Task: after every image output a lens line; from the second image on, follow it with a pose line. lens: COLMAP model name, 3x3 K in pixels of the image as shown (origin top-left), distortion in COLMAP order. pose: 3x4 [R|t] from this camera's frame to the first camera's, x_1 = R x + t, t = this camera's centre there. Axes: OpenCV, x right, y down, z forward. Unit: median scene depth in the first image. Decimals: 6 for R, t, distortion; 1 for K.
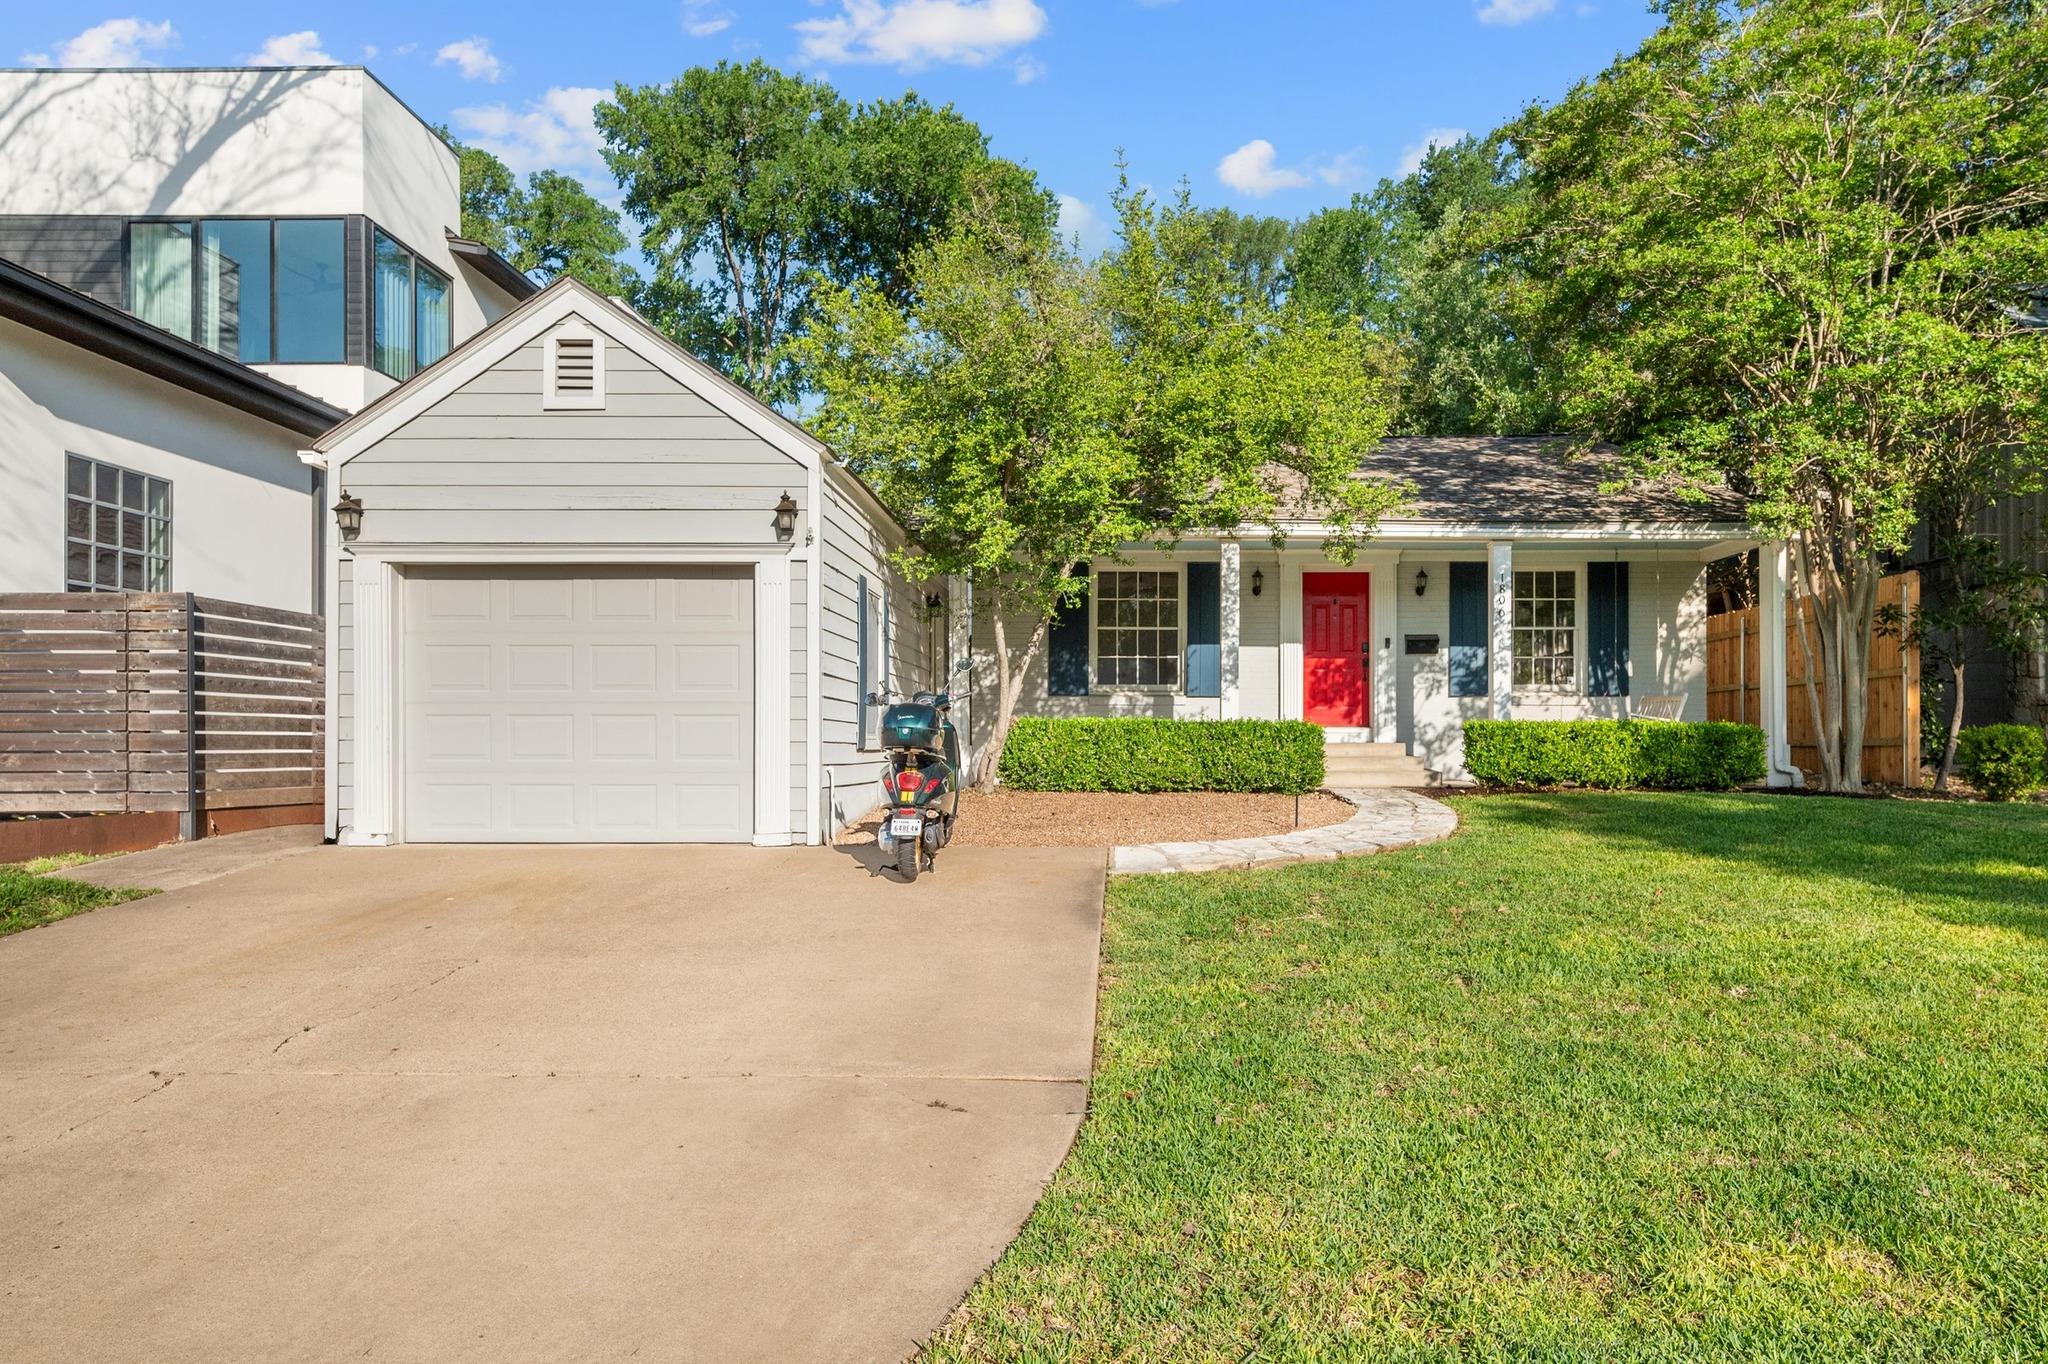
lens RADIAL K [[1160.7, 0, 1204.3], [0, 1160.7, 739.4], [0, 0, 1]] dist [-0.001214, 0.000718]
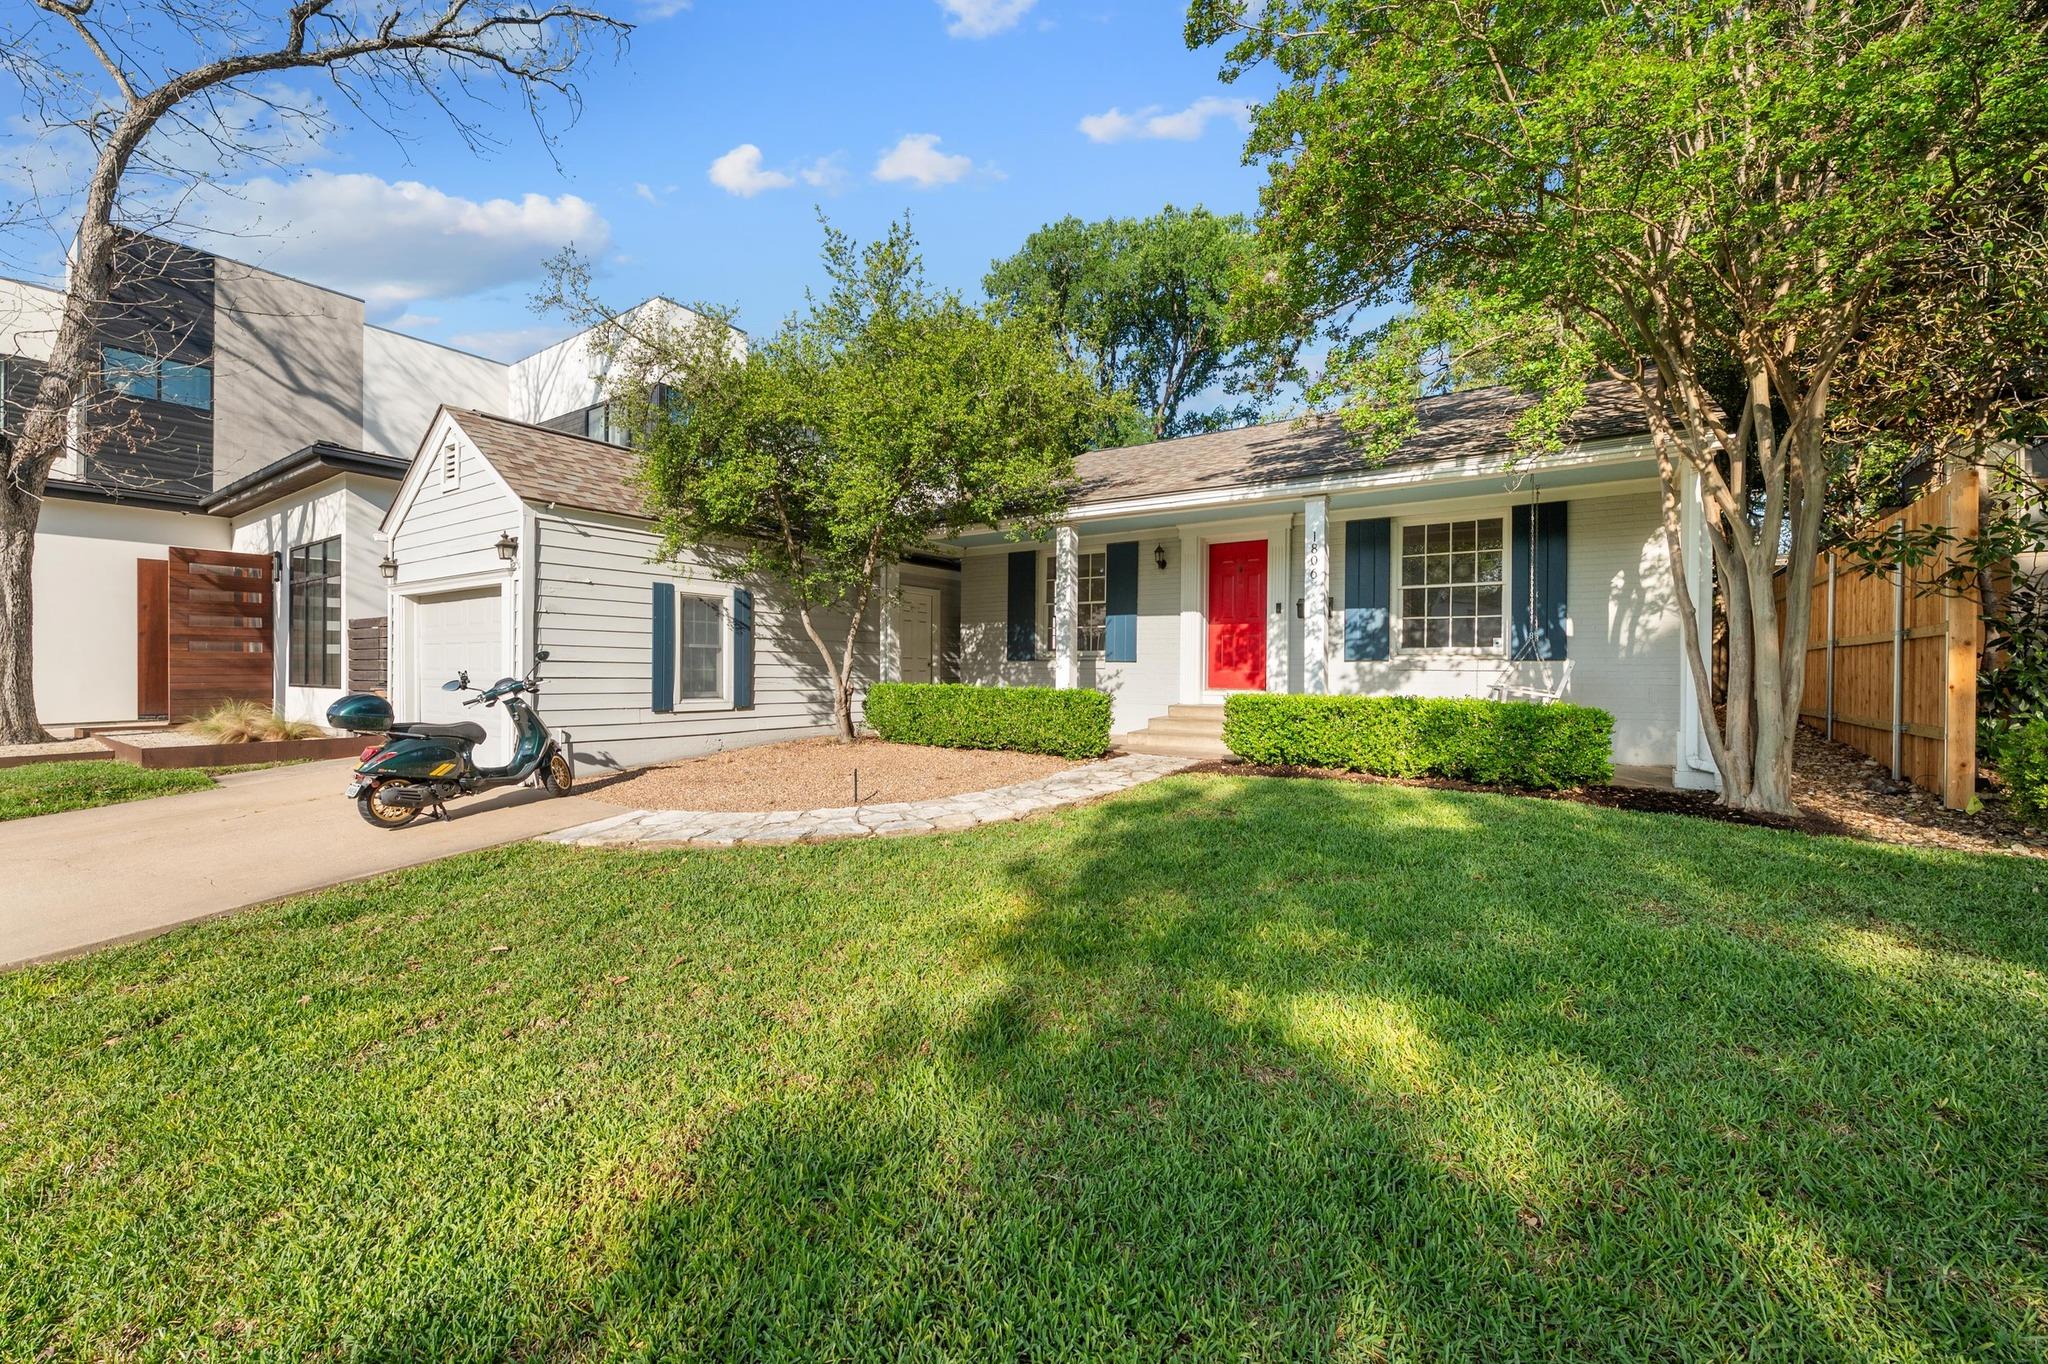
lens RADIAL K [[813.1, 0, 1010.4], [0, 813.1, 677.0], [0, 0, 1]] dist [-0.006759, 0.000361]
pose [[0.821580, 0.009967, -0.570006, 0.368912], [-0.006541, 0.999946, 0.008057, -0.026819], [0.570055, -0.002891, 0.821601, 0.286361]]
